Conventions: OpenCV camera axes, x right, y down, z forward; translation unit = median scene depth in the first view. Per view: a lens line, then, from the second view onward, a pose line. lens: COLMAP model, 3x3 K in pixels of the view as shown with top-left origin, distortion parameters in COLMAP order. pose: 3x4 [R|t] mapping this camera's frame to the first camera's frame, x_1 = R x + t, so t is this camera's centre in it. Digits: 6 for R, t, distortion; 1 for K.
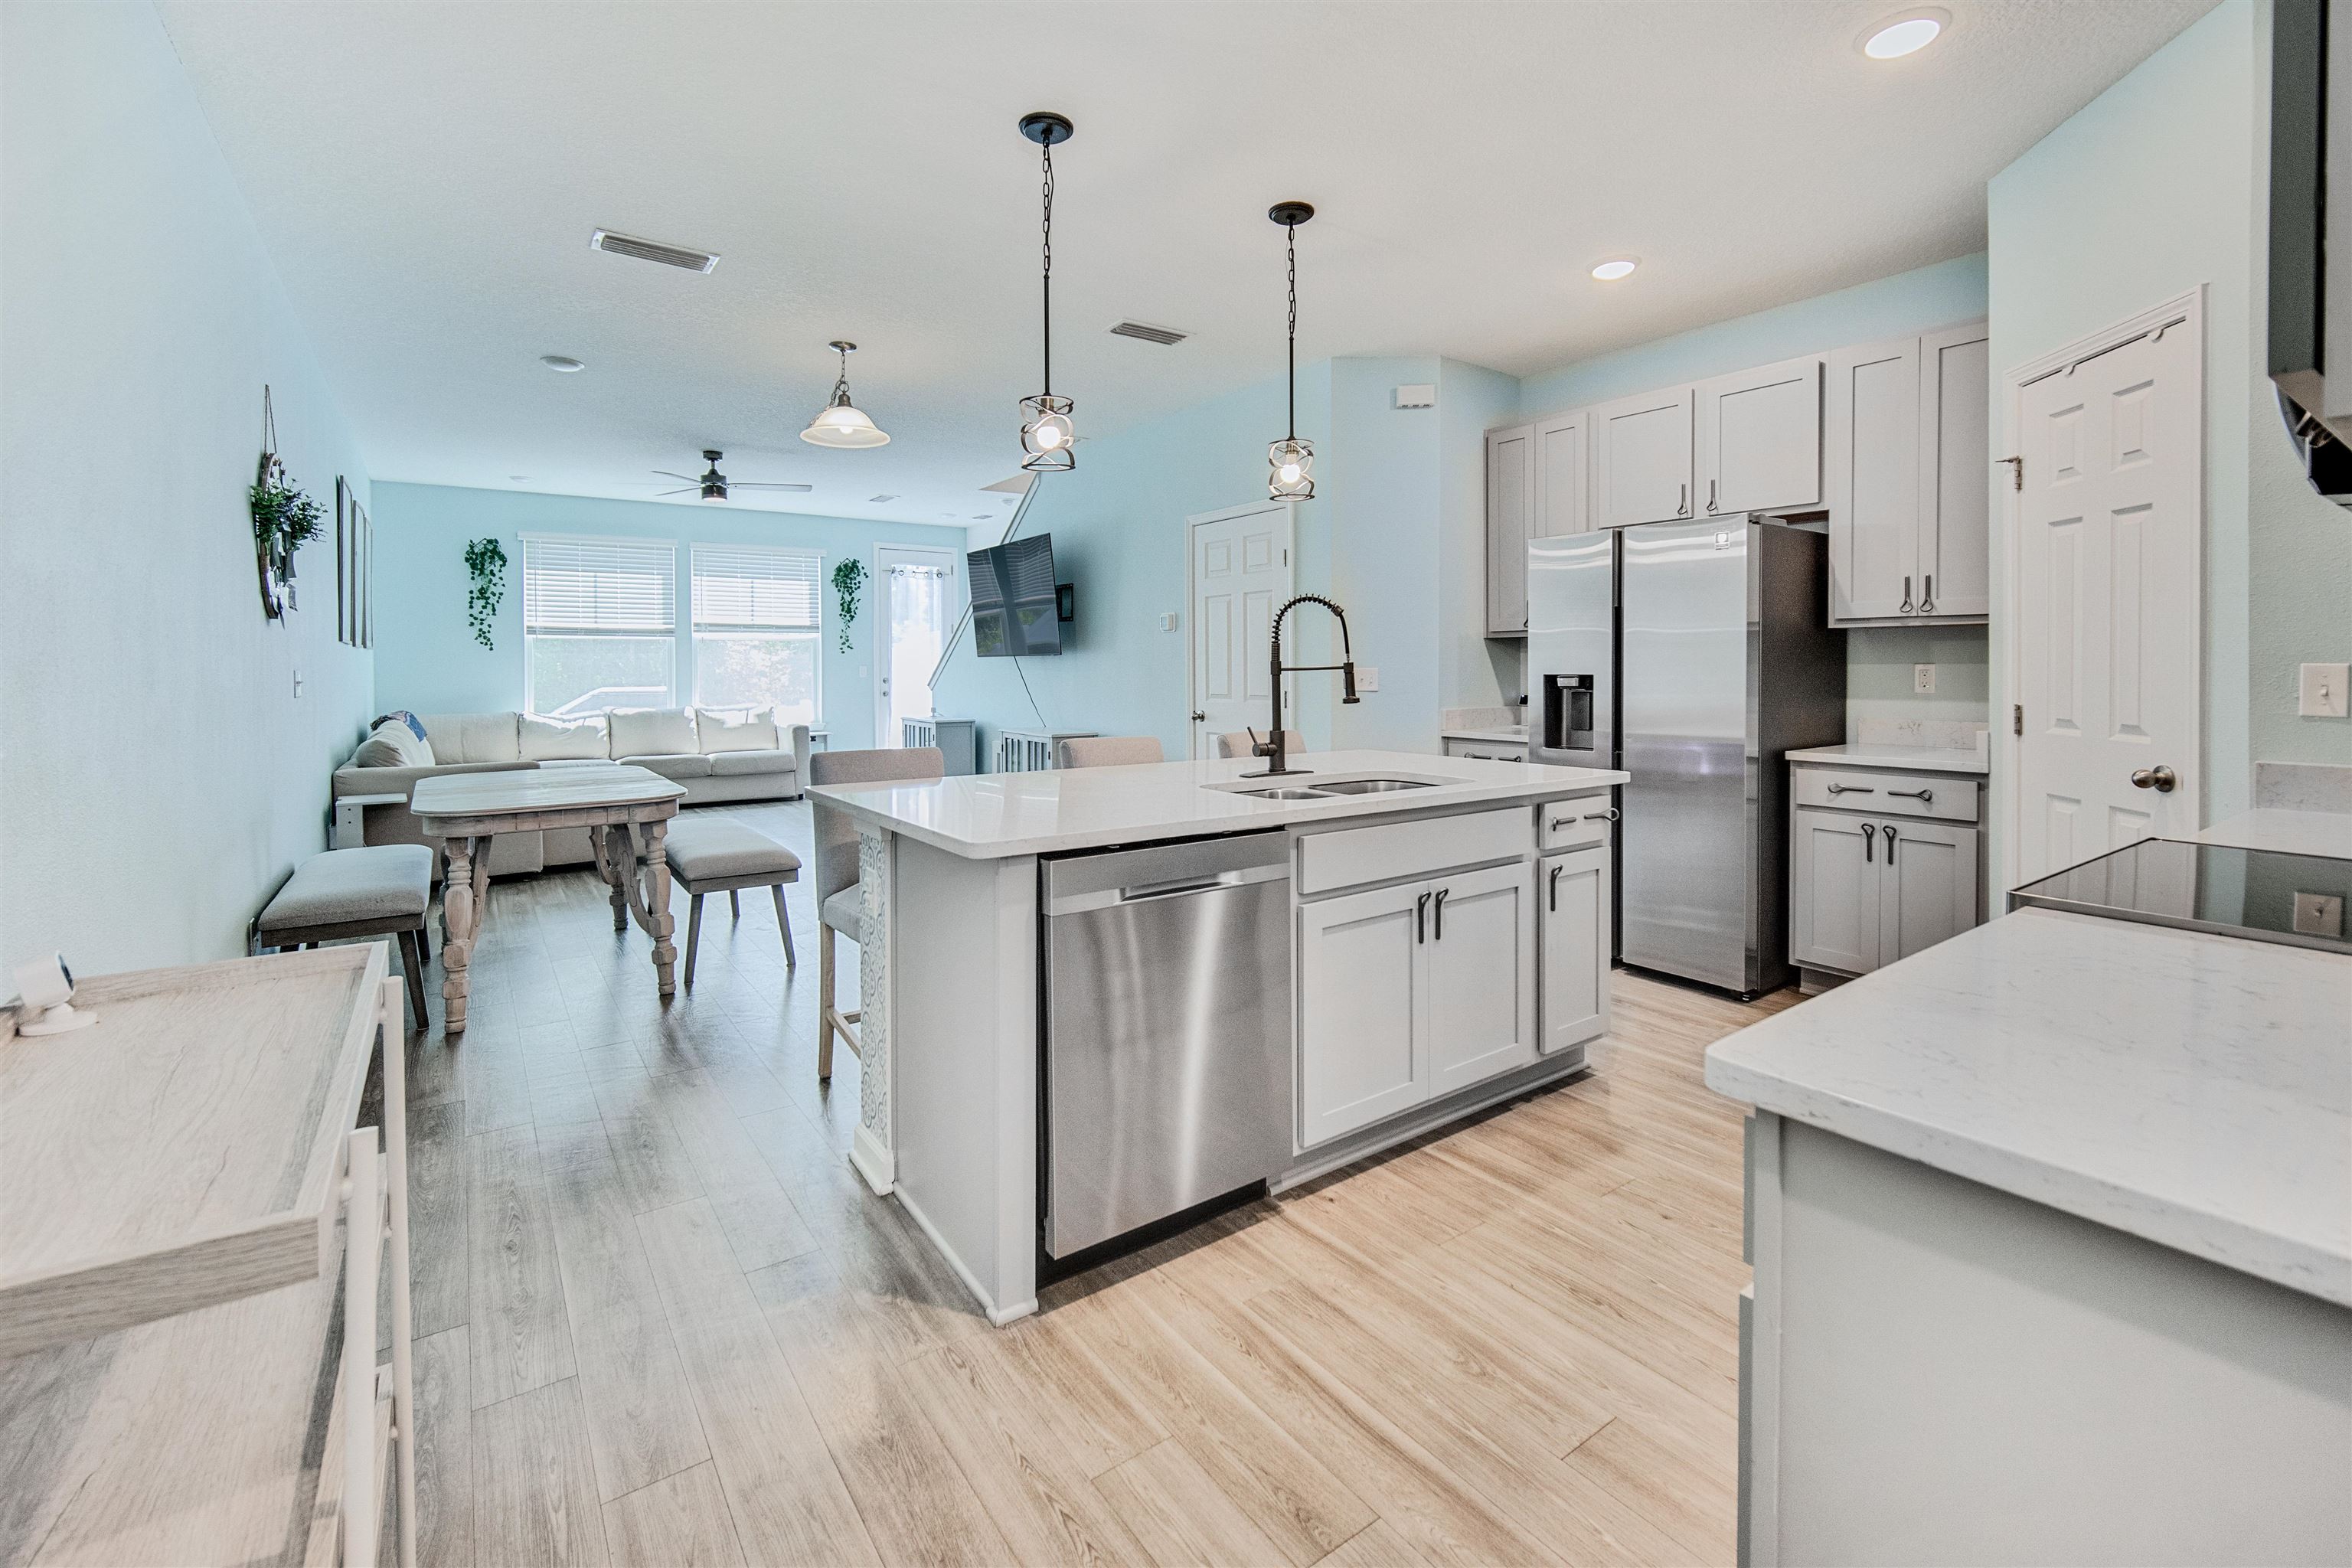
lens RADIAL K [[1050.3, 0, 1198.9], [0, 1050.3, 787.2], [0, 0, 1]] dist [-0.003773, 0.000503]
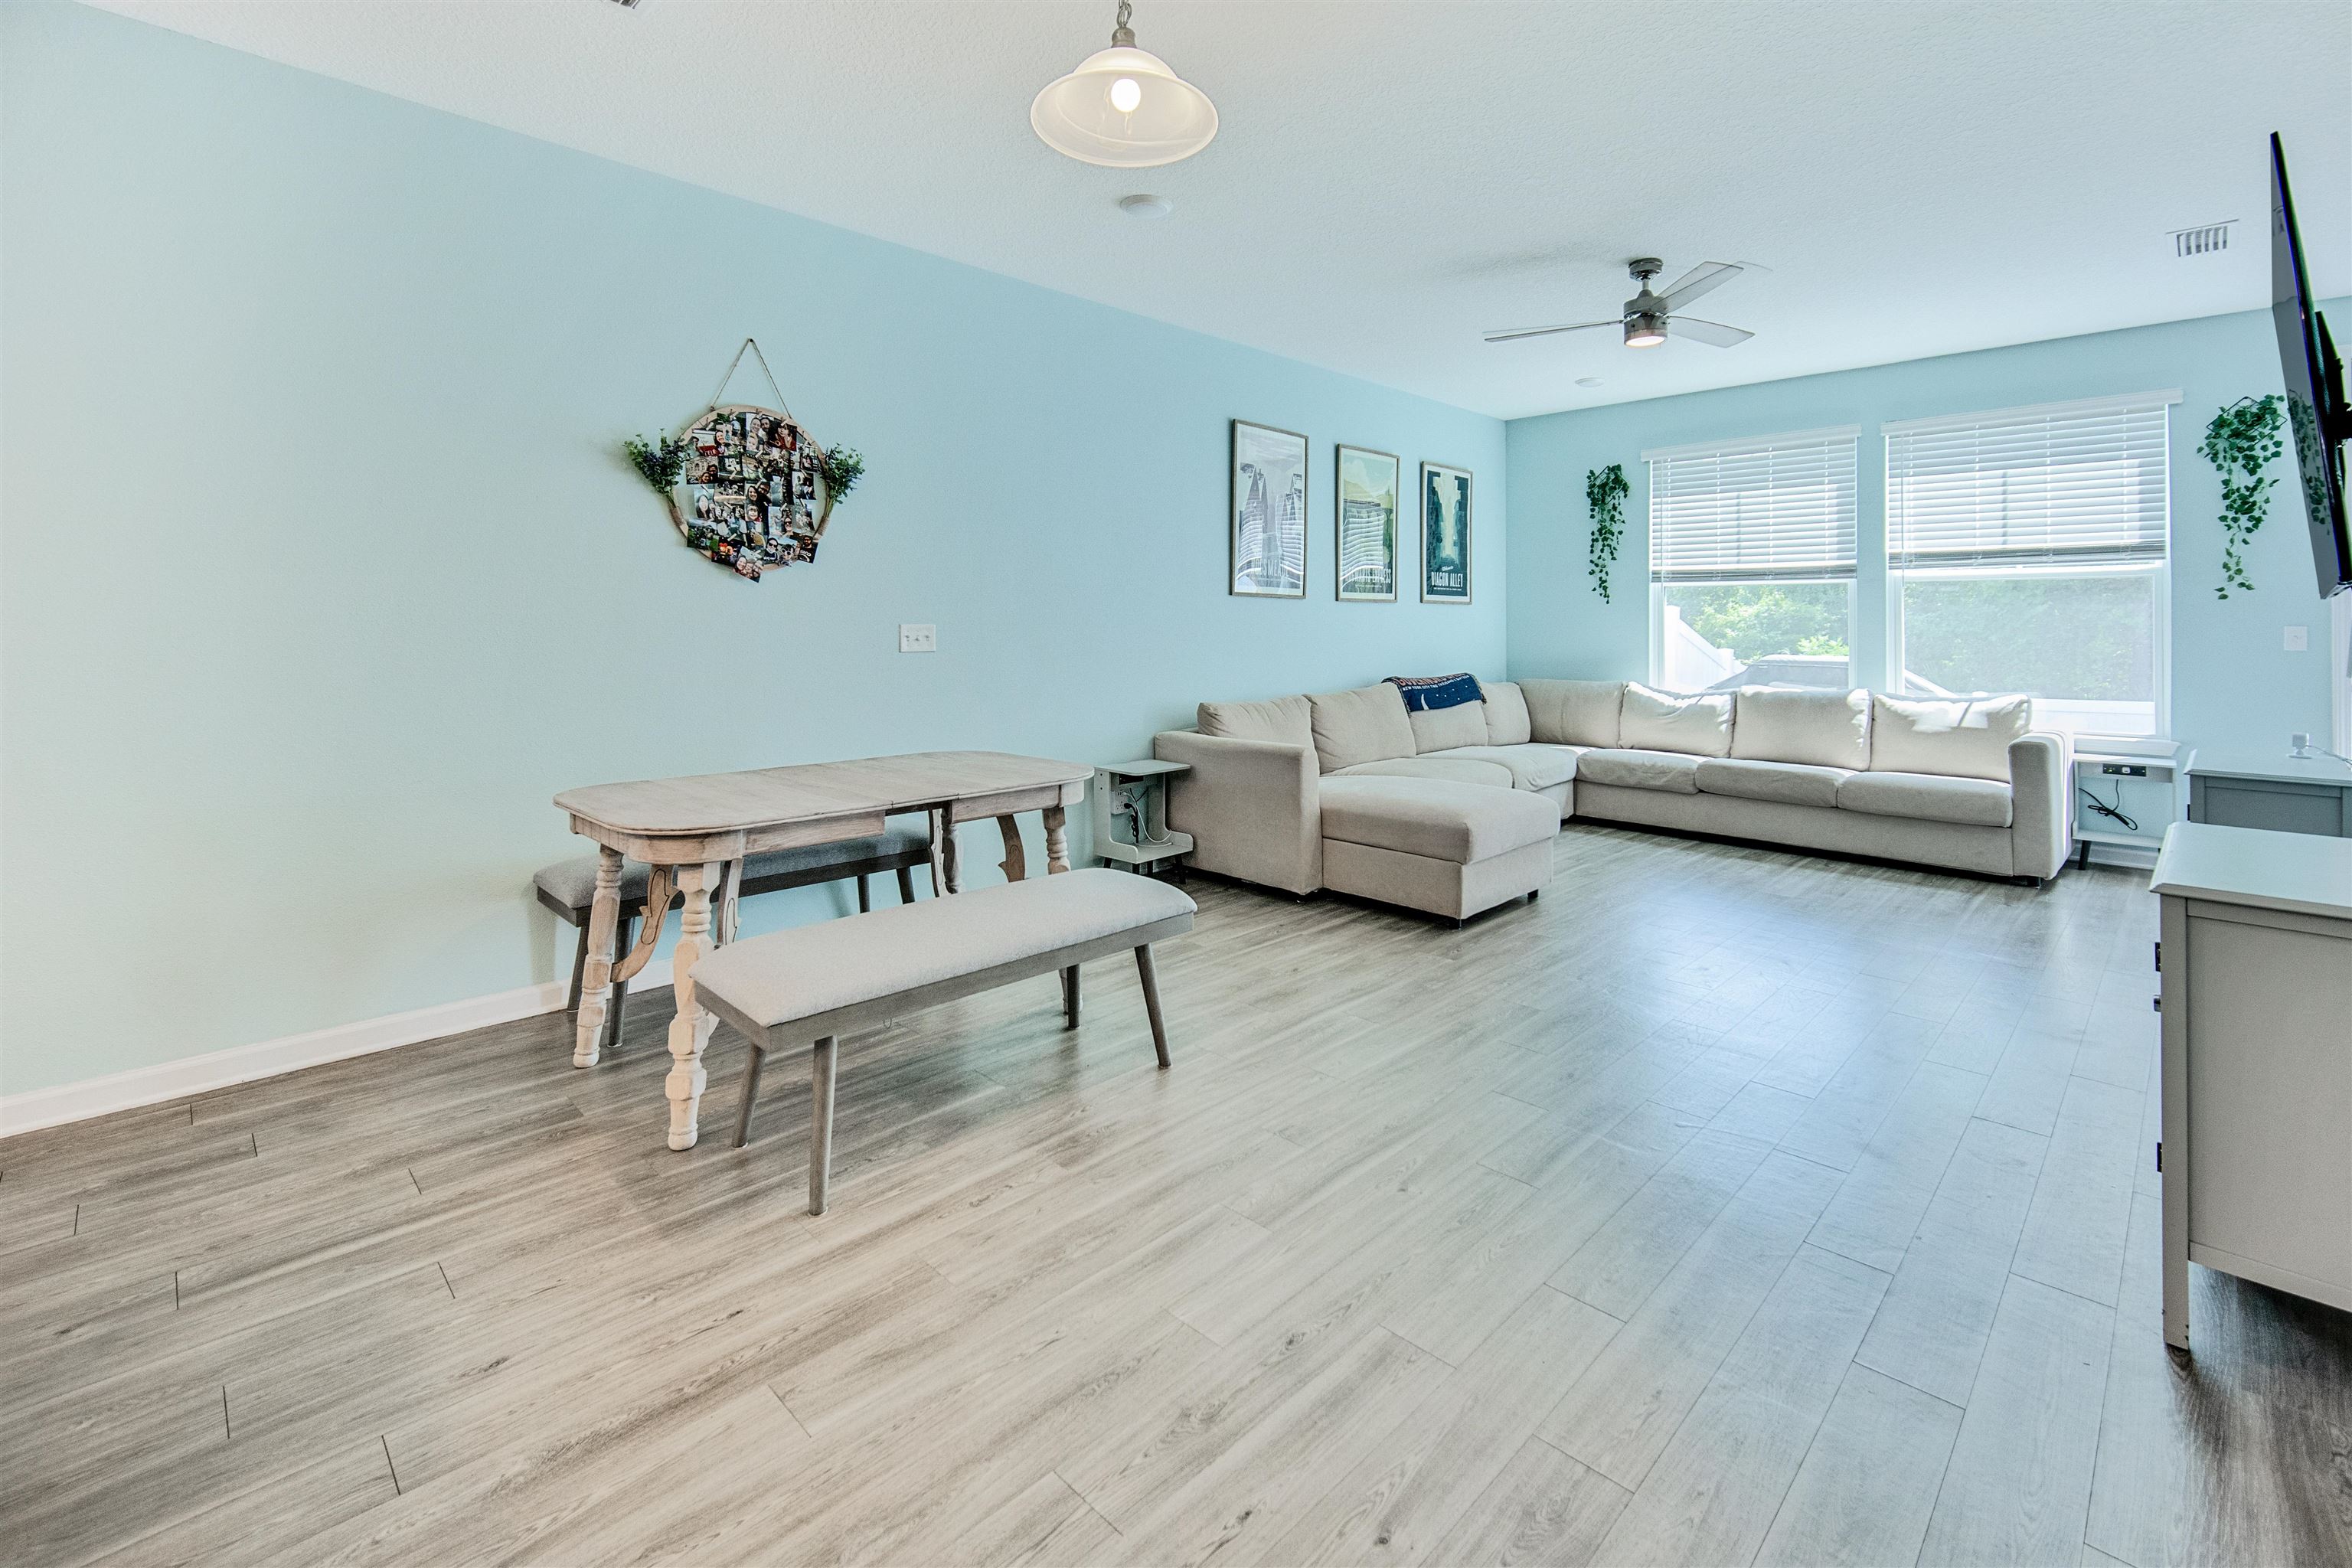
lens RADIAL K [[1050.3, 0, 1186.2], [0, 1050.3, 629.6], [0, 0, 1]] dist [-0.003773, 0.000503]
pose [[0.143779, 0.007883, -0.989578, 0.097525], [-0.117454, 0.993036, -0.009155, -0.092416], [0.982615, 0.117546, 0.143704, 0.803161]]
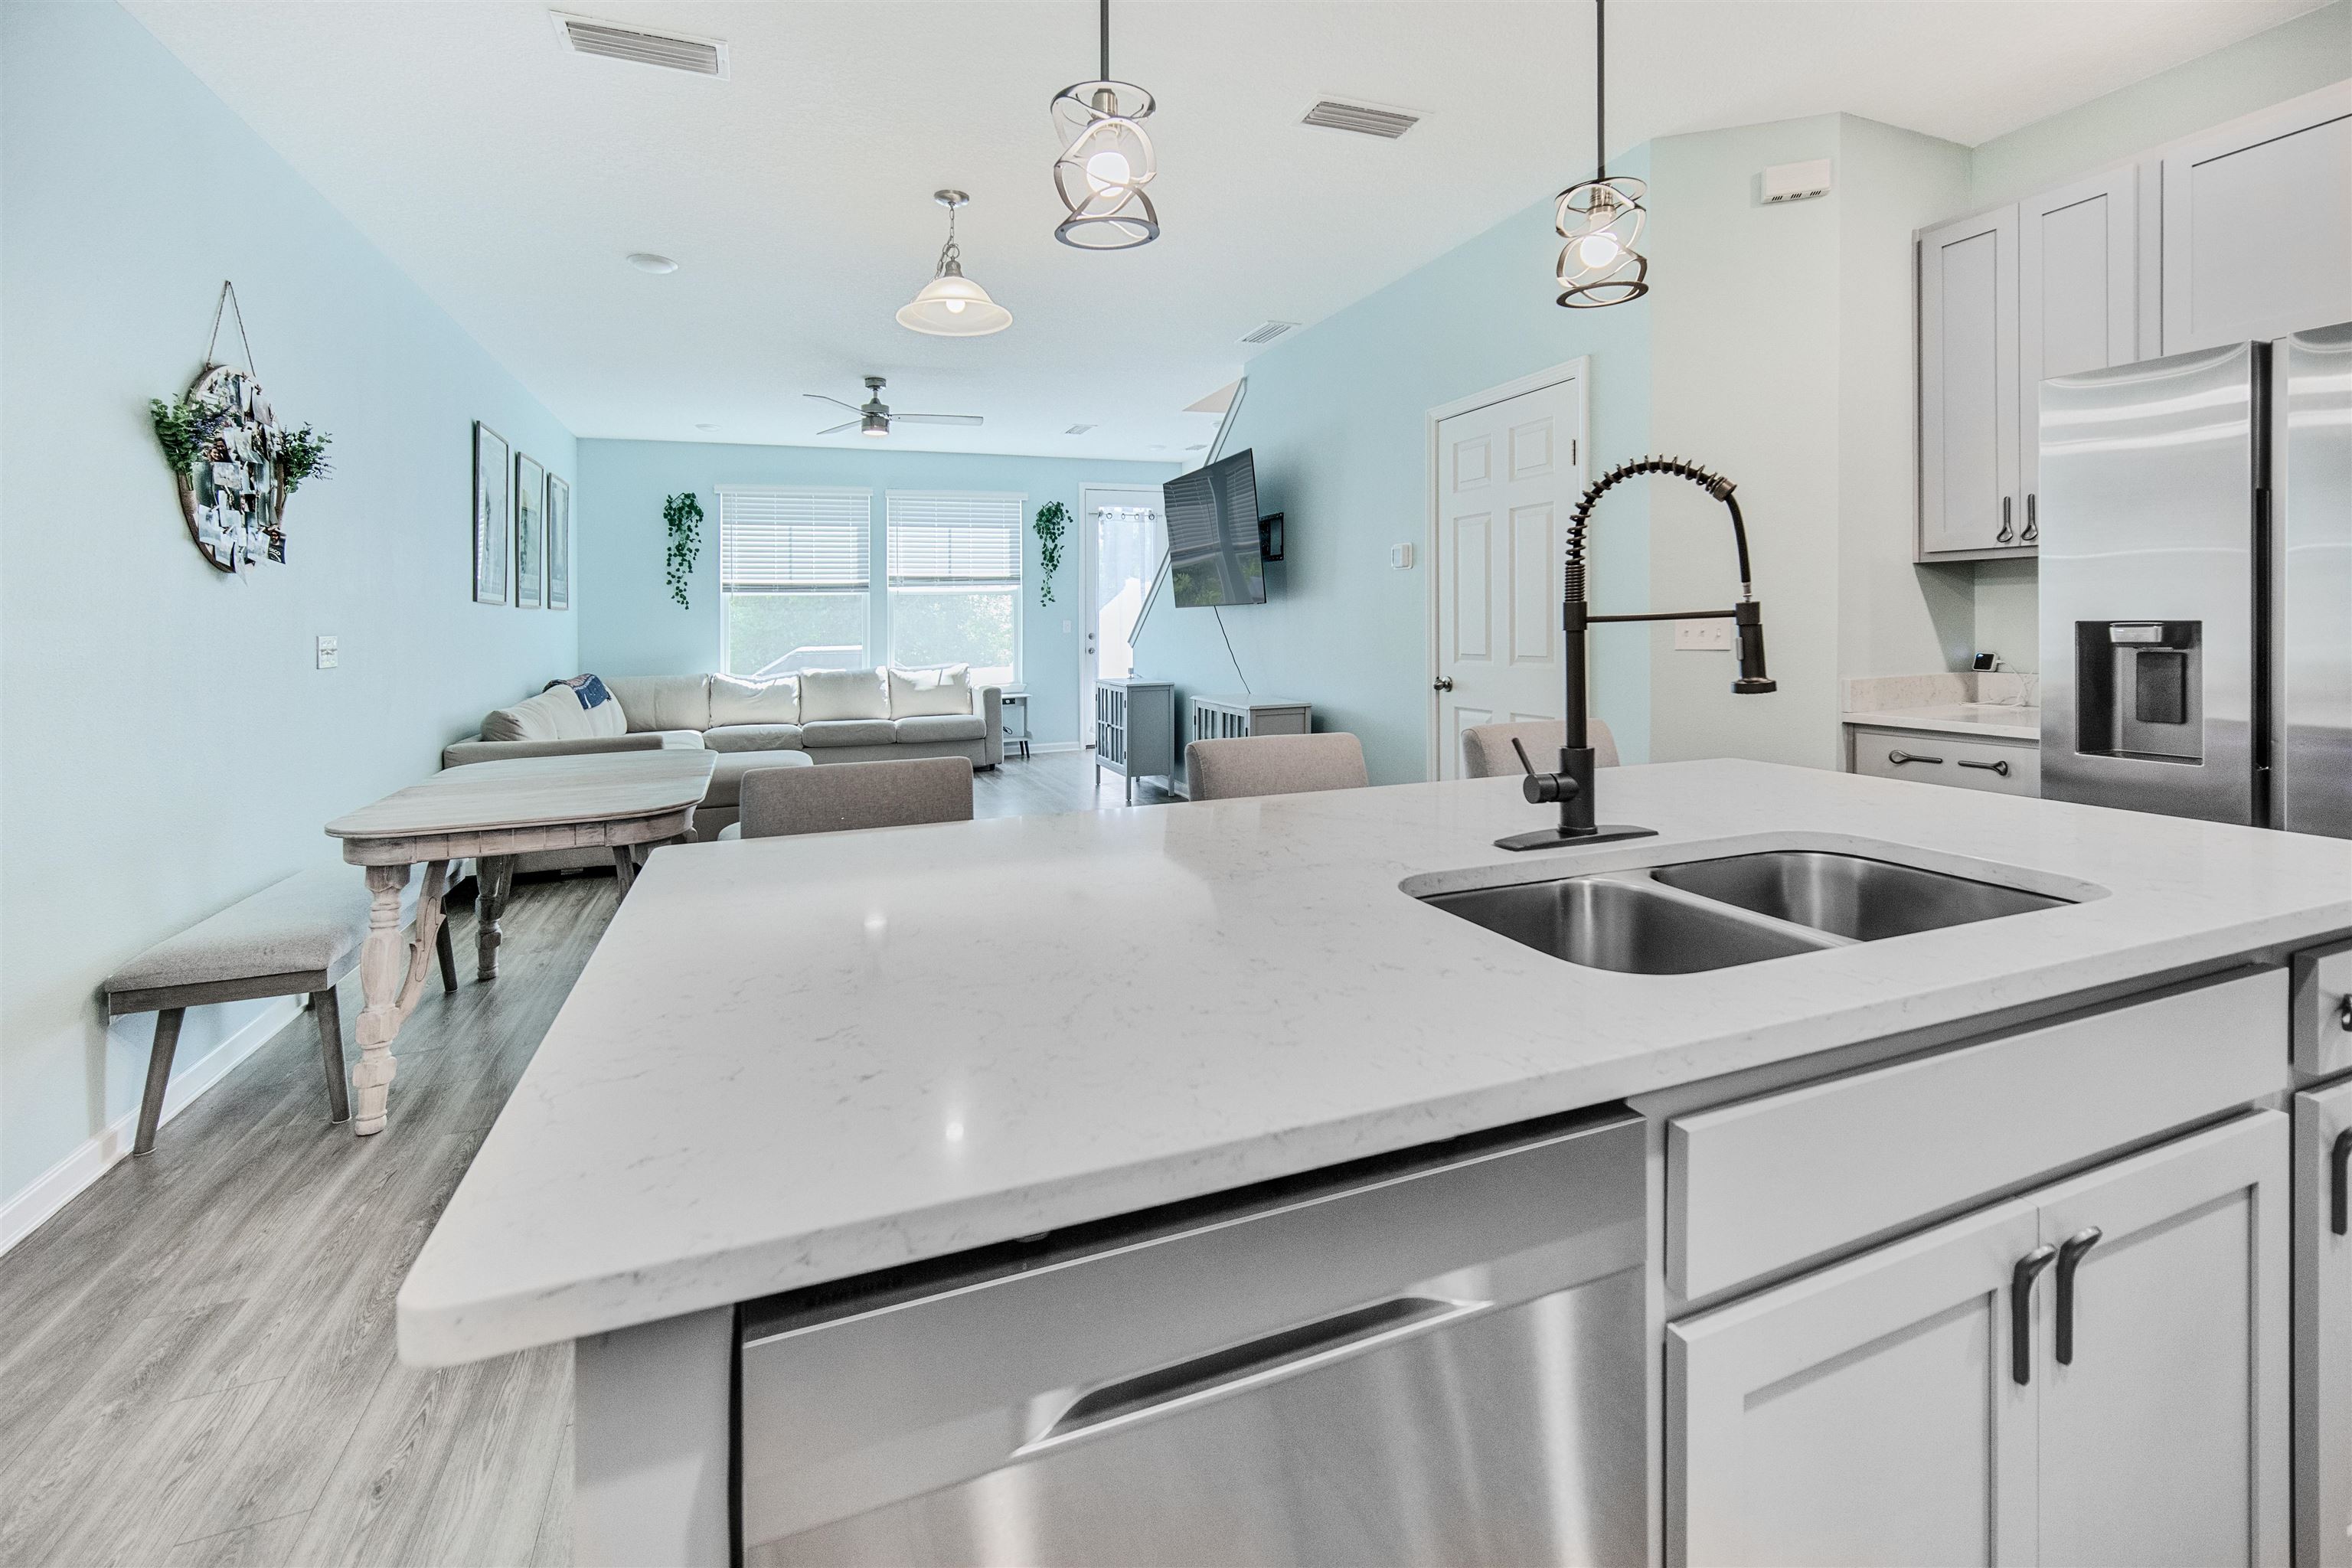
lens RADIAL K [[1050.3, 0, 1187.2], [0, 1050.3, 700.1], [0, 0, 1]] dist [-0.003773, 0.000503]
pose [[0.967502, 0.005523, -0.252803, 0.012809], [-0.014535, 0.999323, -0.033797, -0.030939], [0.252445, 0.036373, 0.966927, 0.269846]]
